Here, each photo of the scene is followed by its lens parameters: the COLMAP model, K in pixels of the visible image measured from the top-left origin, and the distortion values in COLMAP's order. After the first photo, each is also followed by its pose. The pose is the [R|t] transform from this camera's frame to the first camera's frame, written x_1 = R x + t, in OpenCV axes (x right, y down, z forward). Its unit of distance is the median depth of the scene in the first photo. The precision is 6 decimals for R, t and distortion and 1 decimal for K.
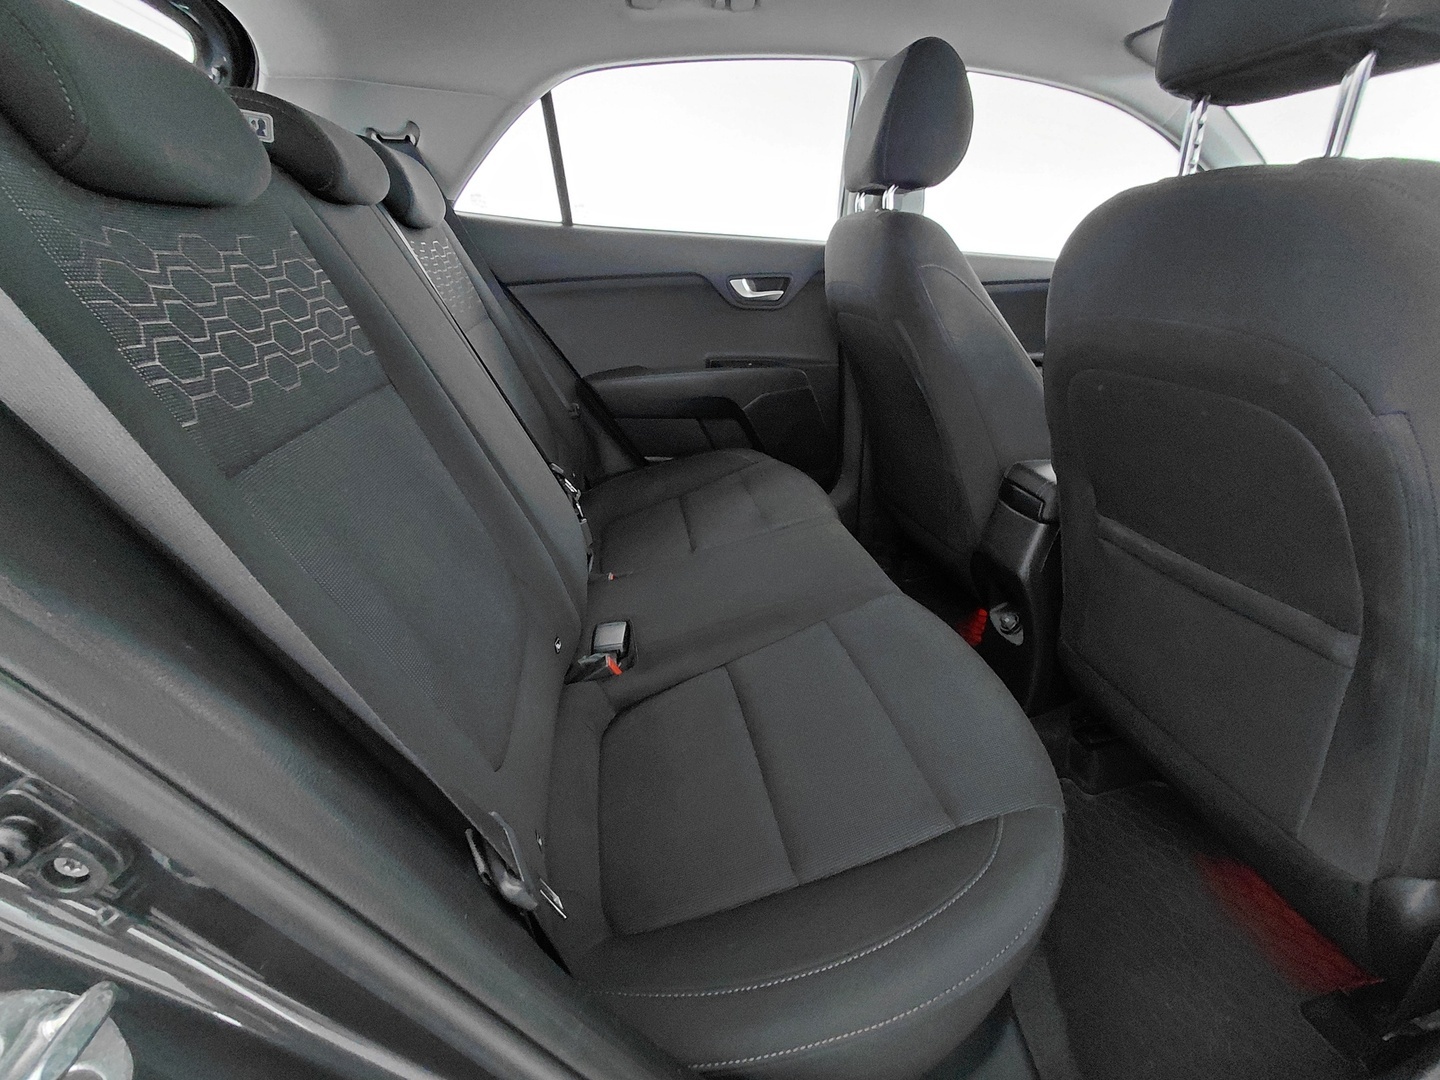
lens RADIAL K [[669.0, 0, 720.0], [0, 669.0, 540.0], [0, 0, 1]] dist [0.000937, 0.000143]
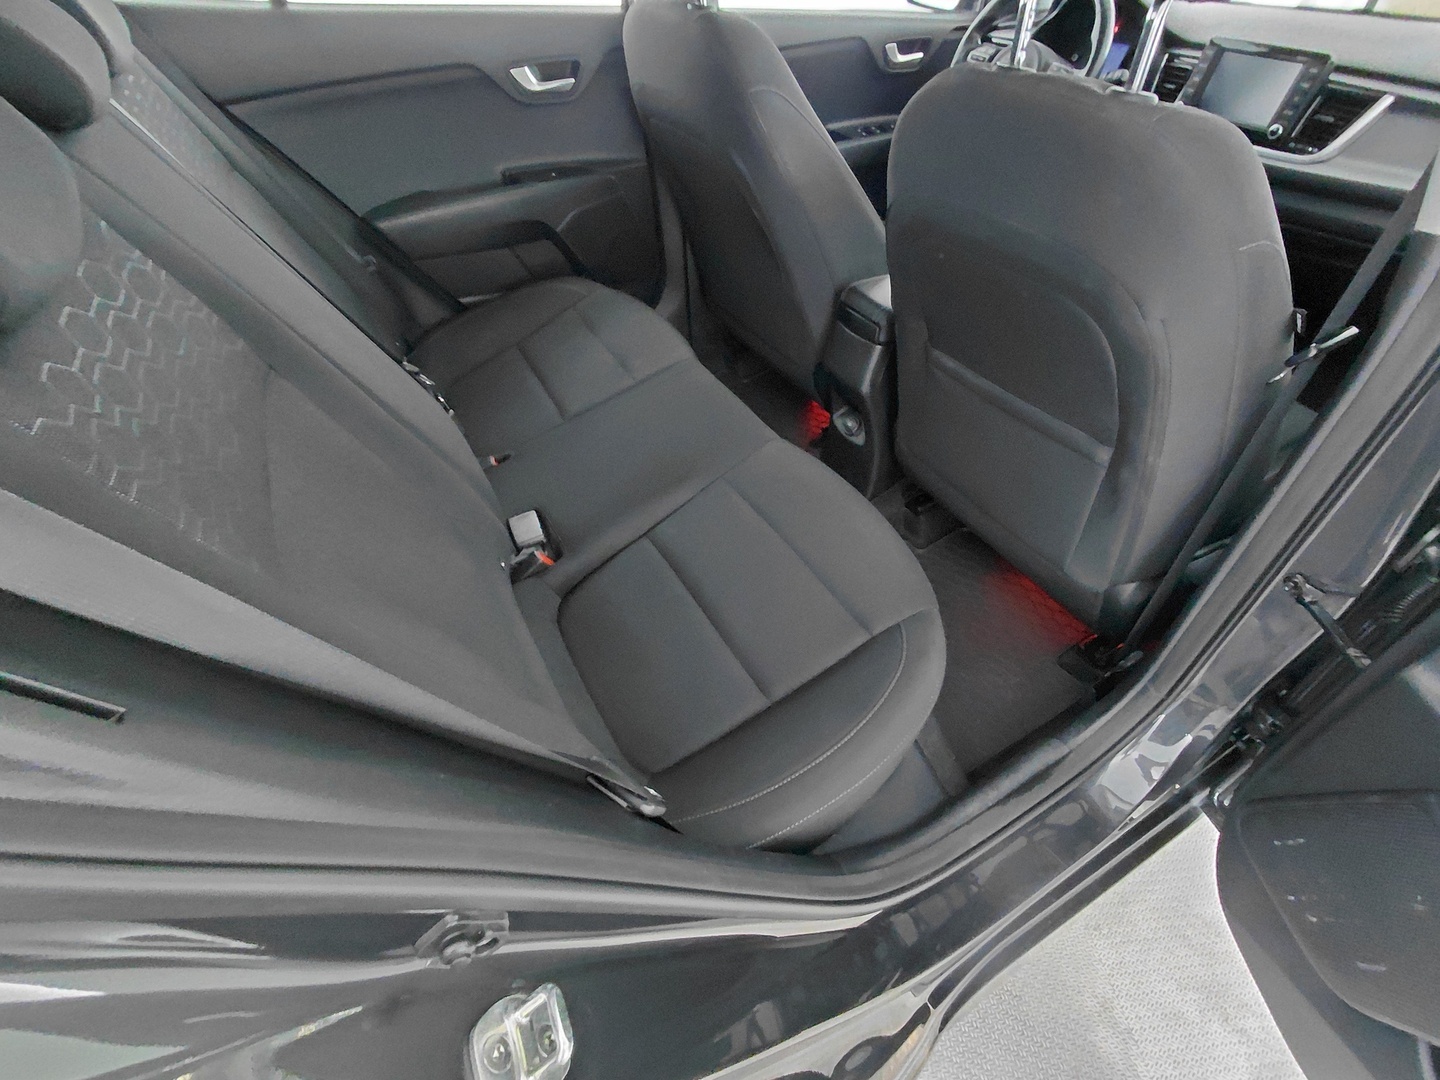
lens RADIAL K [[671.6, 0, 722.0], [0, 671.6, 543.2], [0, 0, 1]] dist [-0.002955, -0.000283]
pose [[0.938345, -0.244643, 0.244250, -0.121982], [0.141630, 0.916574, 0.373943, -0.165327], [-0.315355, -0.316294, 0.894712, -0.048409]]
